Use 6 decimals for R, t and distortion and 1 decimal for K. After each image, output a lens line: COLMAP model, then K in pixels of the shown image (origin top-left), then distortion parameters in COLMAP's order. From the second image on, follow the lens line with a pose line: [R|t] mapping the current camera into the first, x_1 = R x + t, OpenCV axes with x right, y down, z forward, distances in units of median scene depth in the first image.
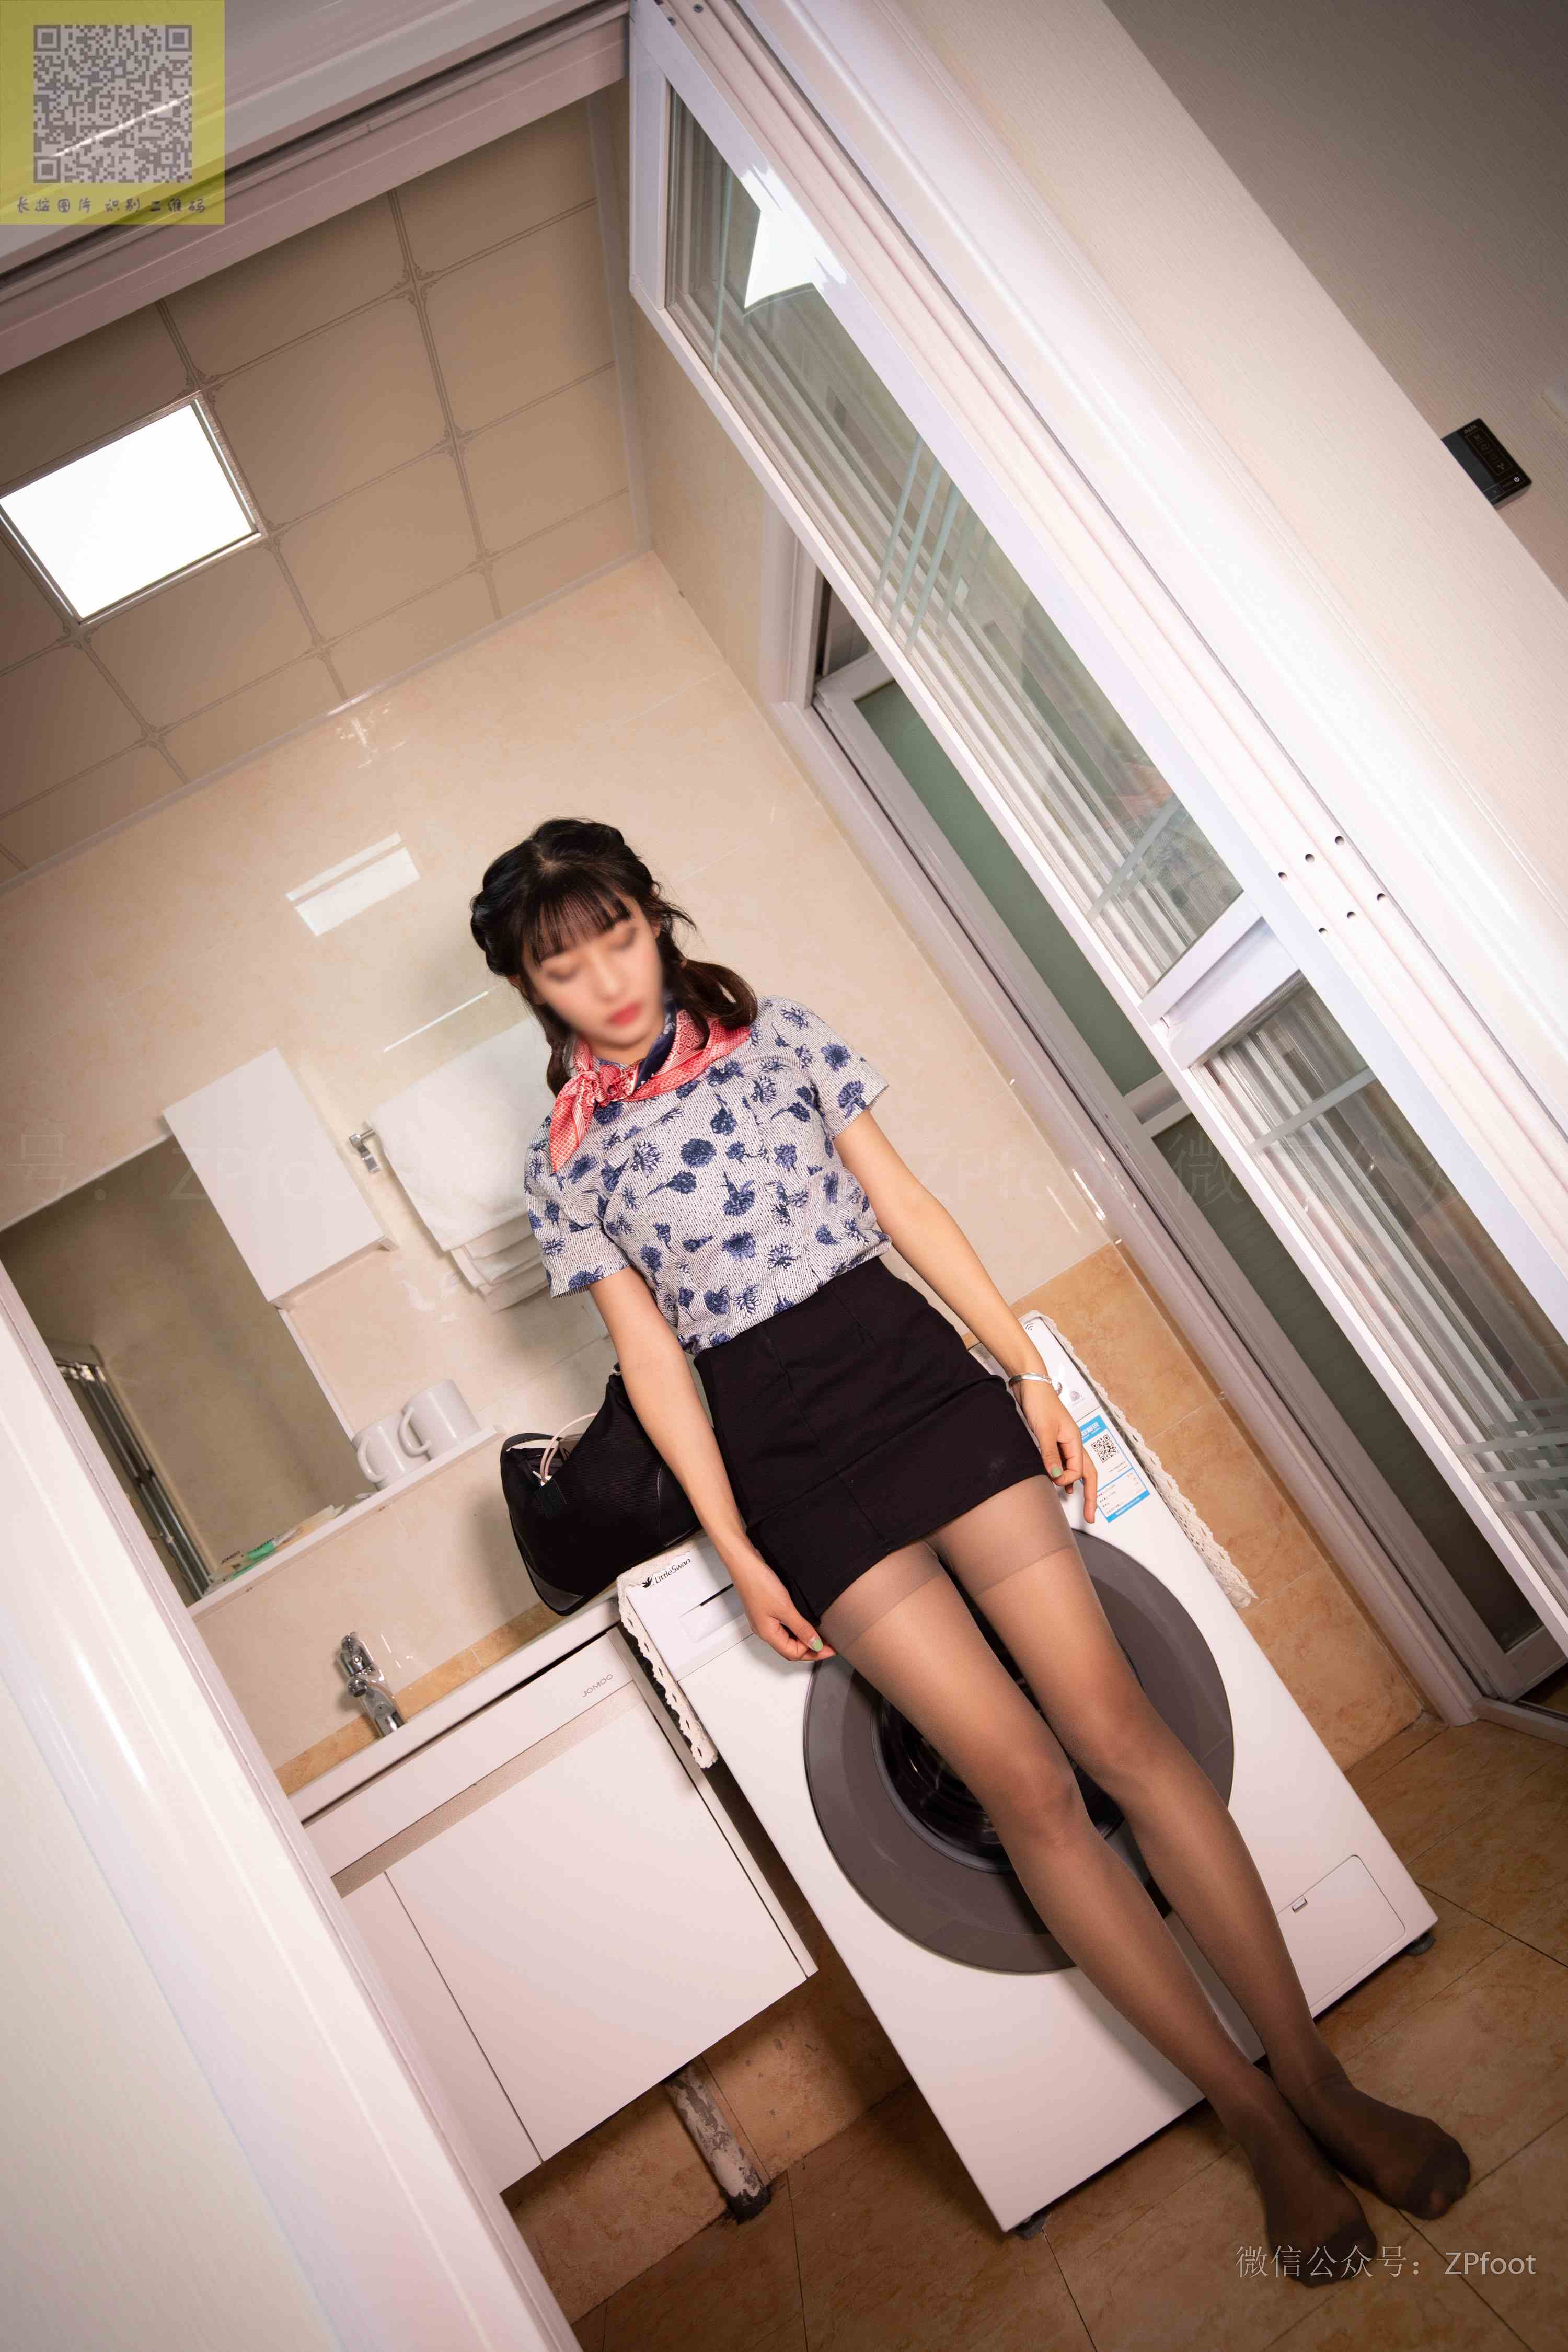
lens RADIAL K [[1555.9, 0, 789.7], [0, 1555.9, 1184.7], [0, 0, 1]] dist [-0.004194, 0.008361]
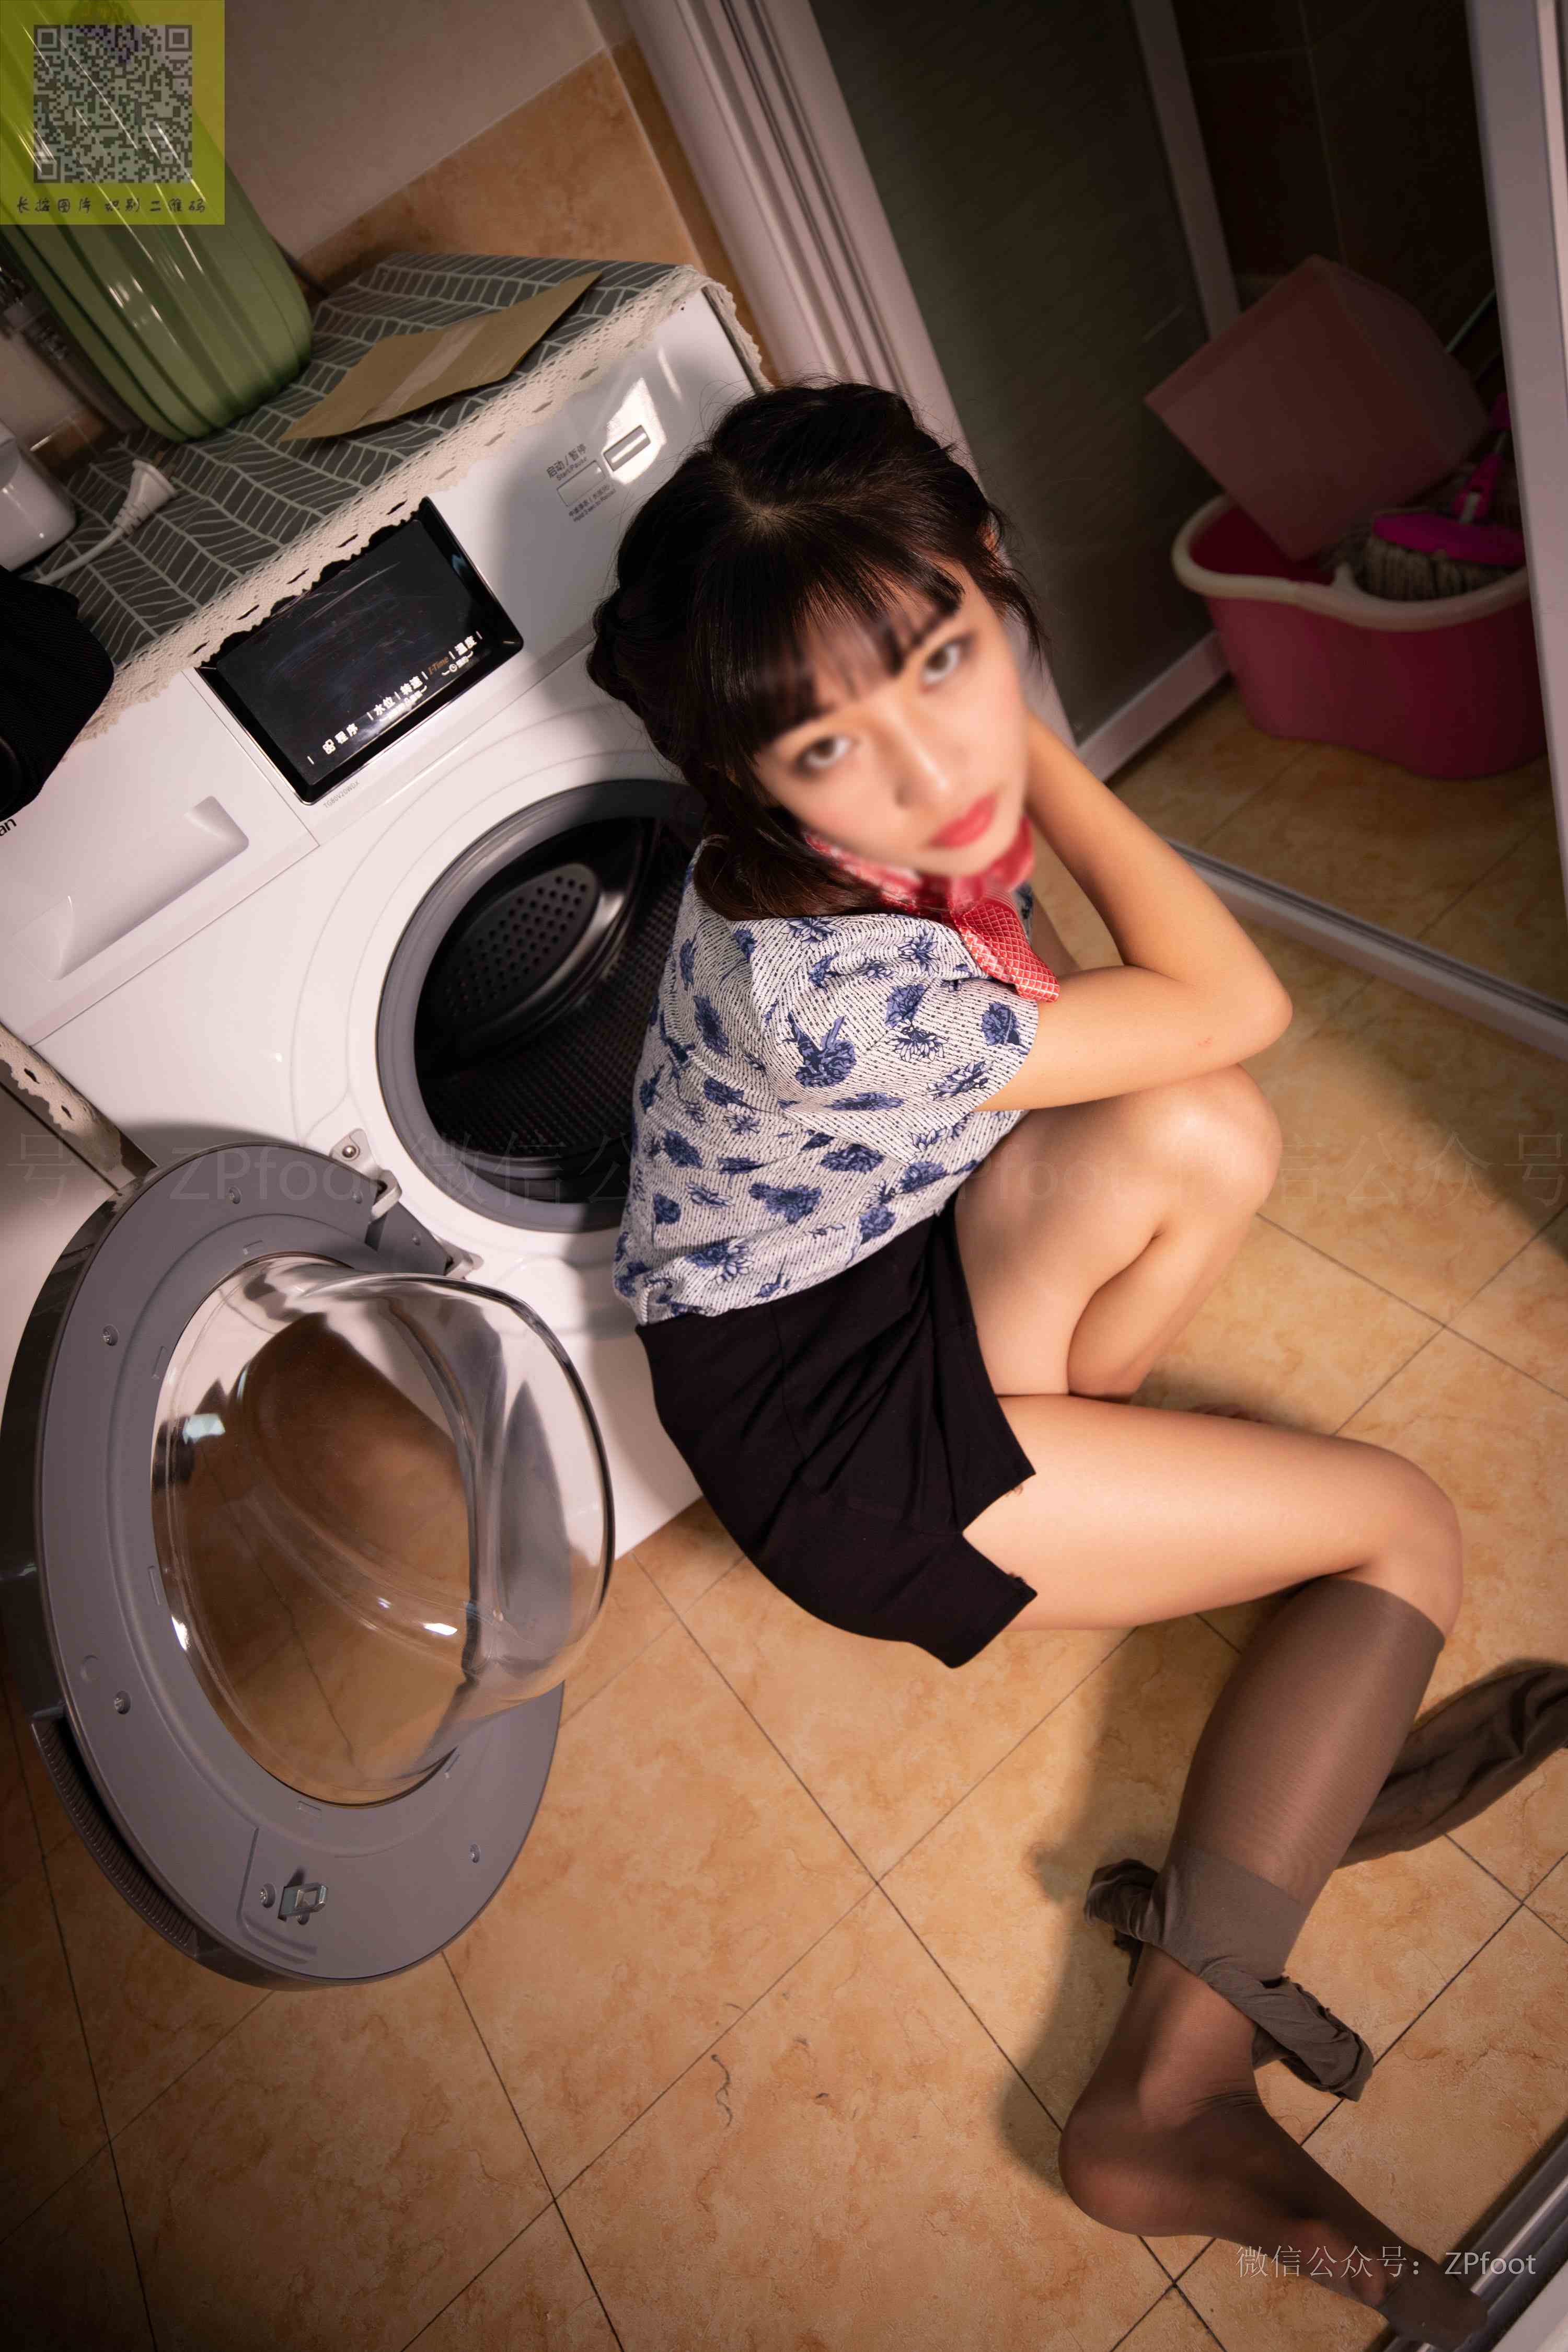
lens RADIAL K [[1555.9, 0, 788.7], [0, 1555.9, 1162.4], [0, 0, 1]] dist [-0.004194, 0.008361]
pose [[0.871402, -0.188845, 0.452765, -0.085630], [-0.150370, 0.775689, 0.612940, -0.004574], [-0.466956, -0.602199, 0.647540, 0.476319]]
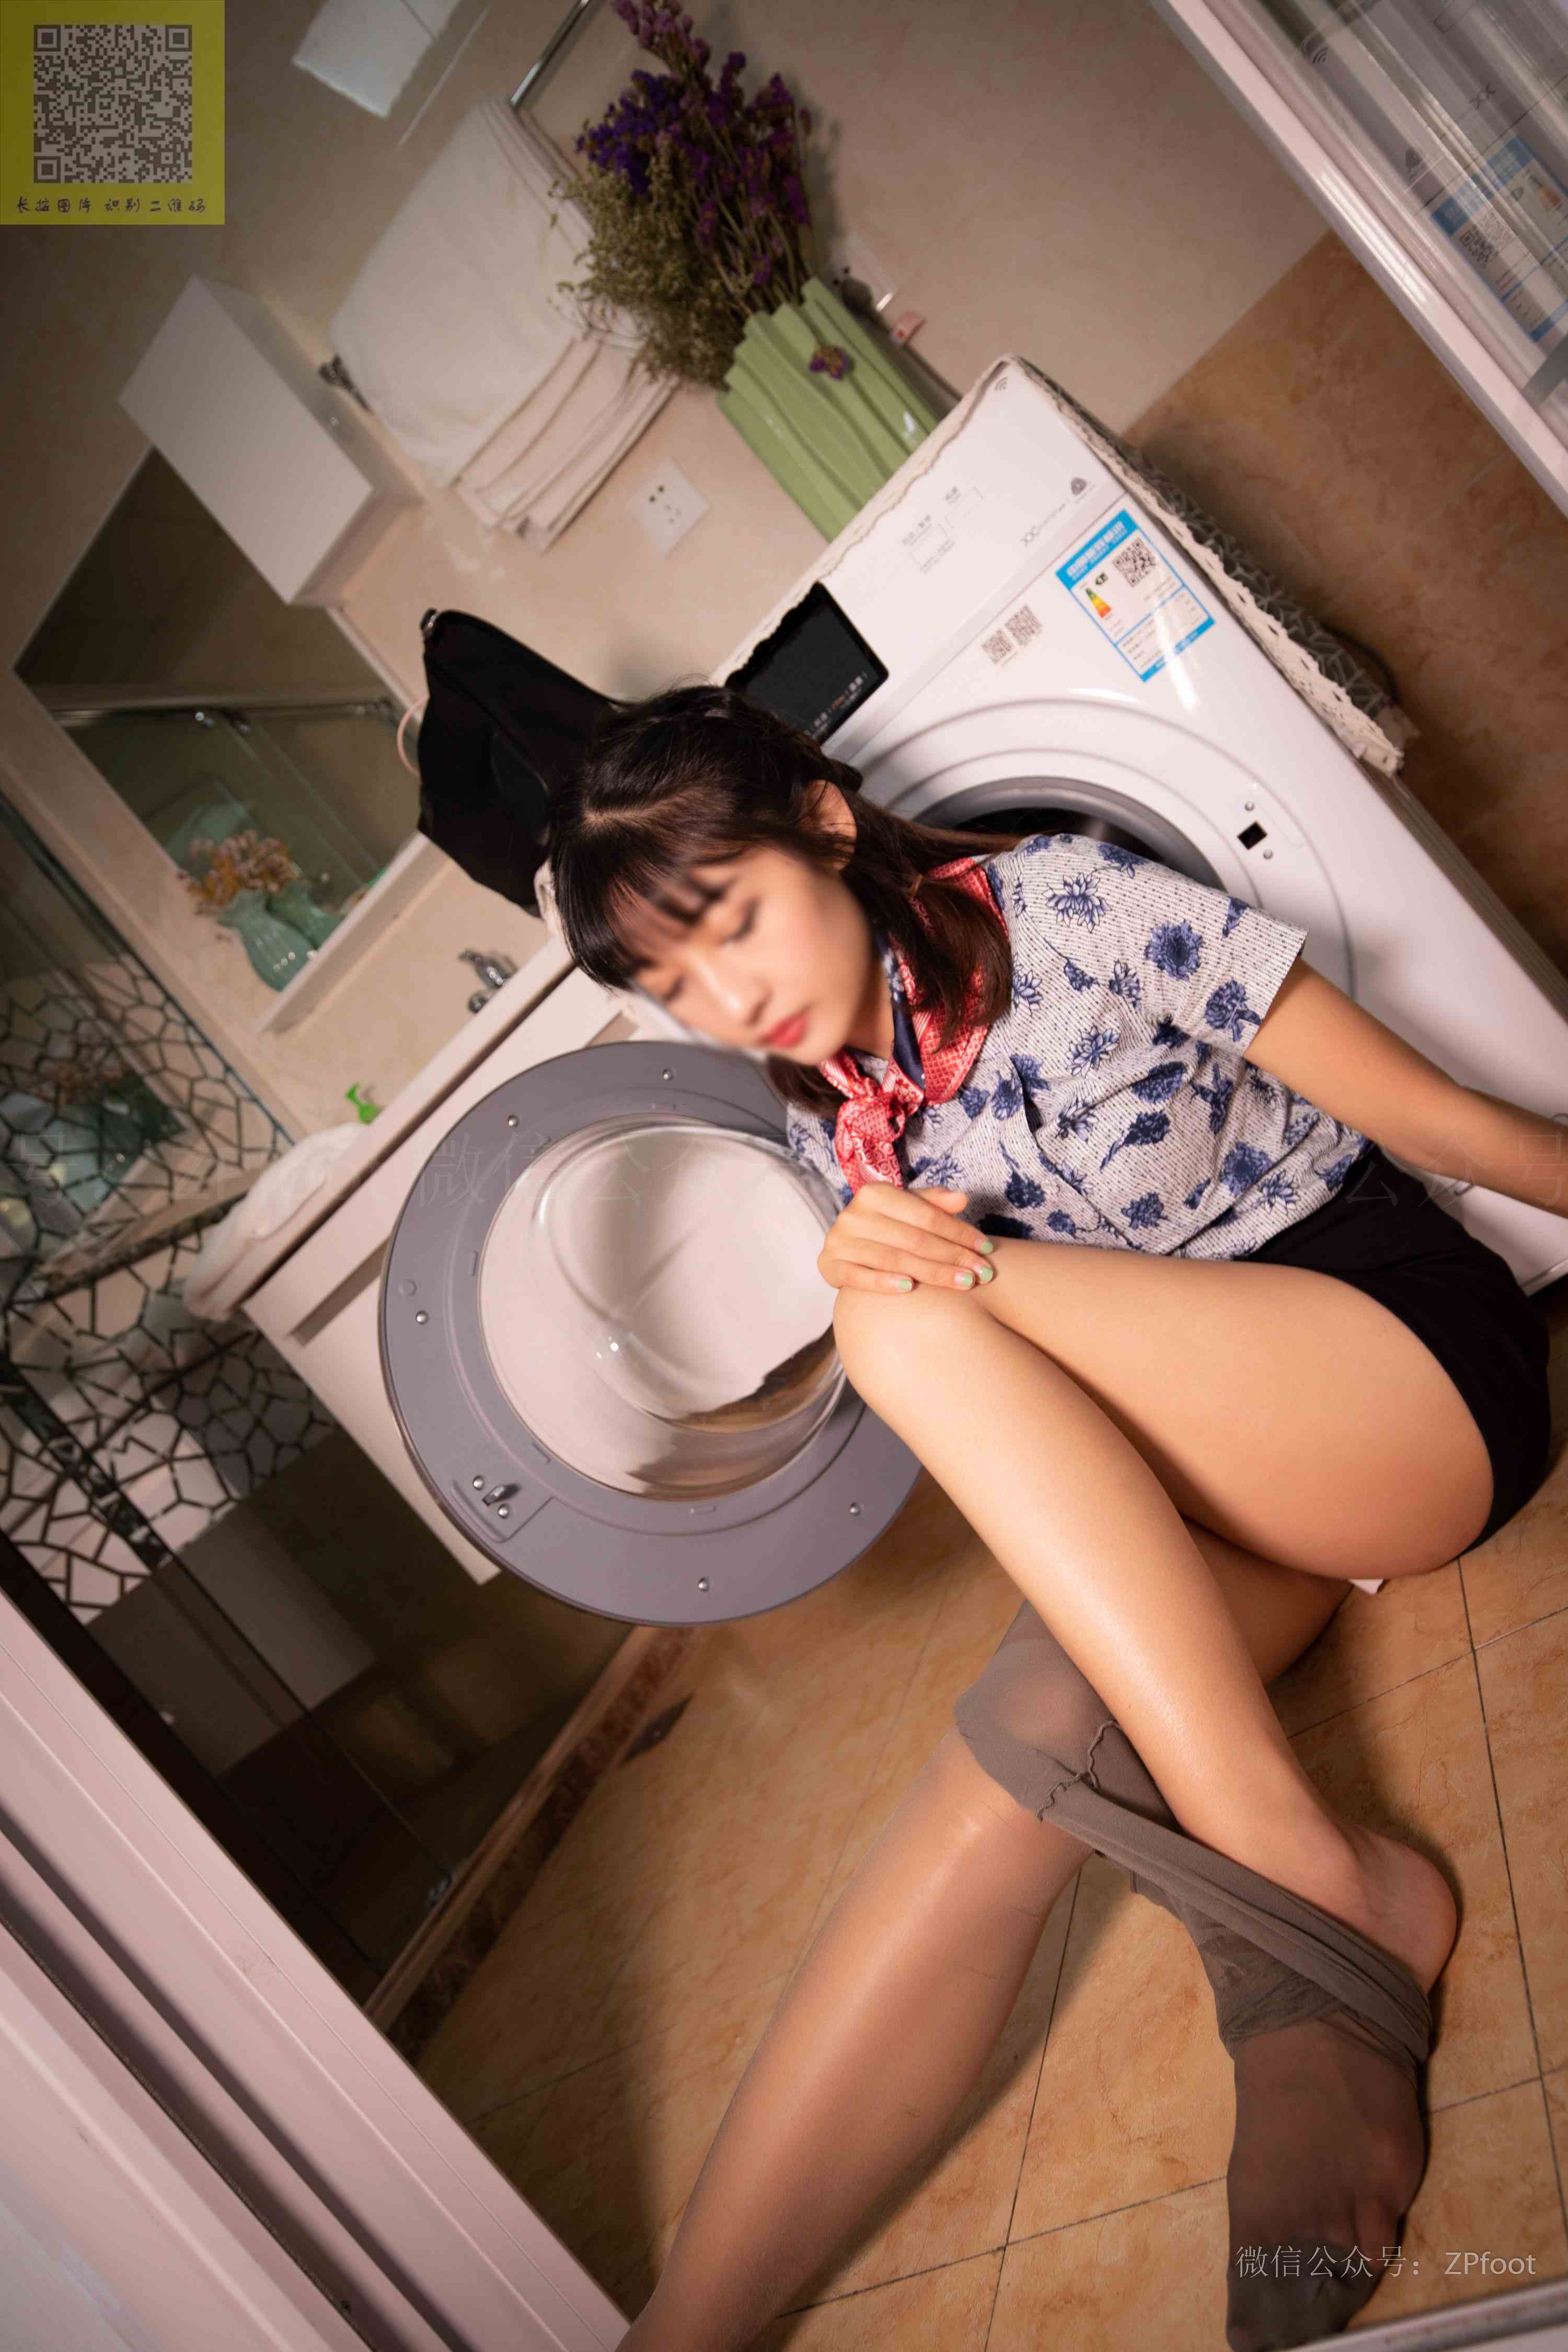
lens RADIAL K [[1434.7, 0, 787.6], [0, 1434.7, 1180.2], [0, 0, 1]] dist [-0.011582, 0.002219]
pose [[0.913449, -0.058601, -0.402713, 0.272726], [0.247979, 0.864786, 0.436636, 0.091059], [0.322673, -0.498709, 0.804470, 0.340147]]
